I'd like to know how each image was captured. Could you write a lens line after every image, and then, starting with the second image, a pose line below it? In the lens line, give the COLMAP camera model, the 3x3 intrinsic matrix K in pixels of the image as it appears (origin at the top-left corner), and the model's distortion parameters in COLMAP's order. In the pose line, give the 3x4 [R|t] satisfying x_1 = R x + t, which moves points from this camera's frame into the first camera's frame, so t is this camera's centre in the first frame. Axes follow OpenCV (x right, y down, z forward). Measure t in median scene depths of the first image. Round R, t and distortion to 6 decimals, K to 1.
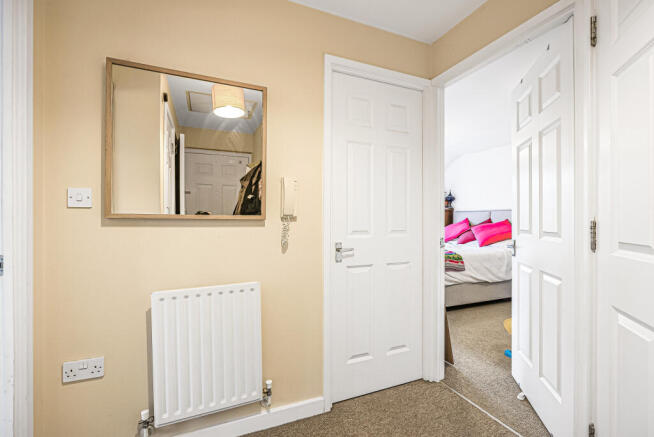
lens RADIAL K [[287.3, 0, 326.1], [0, 287.3, 224.0], [0, 0, 1]] dist [-0.028303, -0.000129]
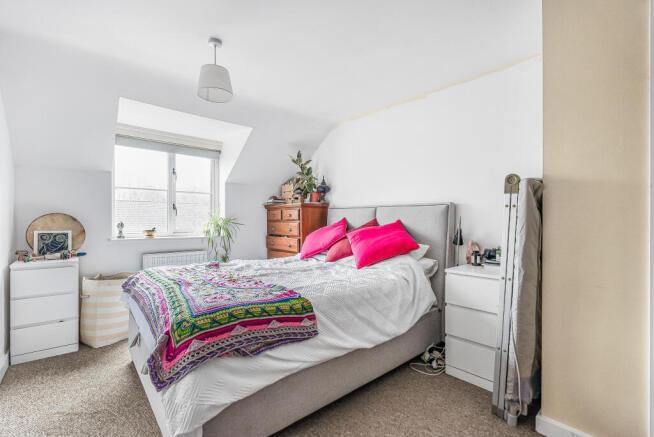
lens RADIAL K [[287.3, 0, 327.3], [0, 287.3, 217.8], [0, 0, 1]] dist [-0.028303, -0.000129]
pose [[0.948290, 0.004043, 0.317380, 0.284013], [0.000368, 0.999904, -0.013838, -0.013215], [-0.317406, 0.013239, 0.948197, 0.447498]]
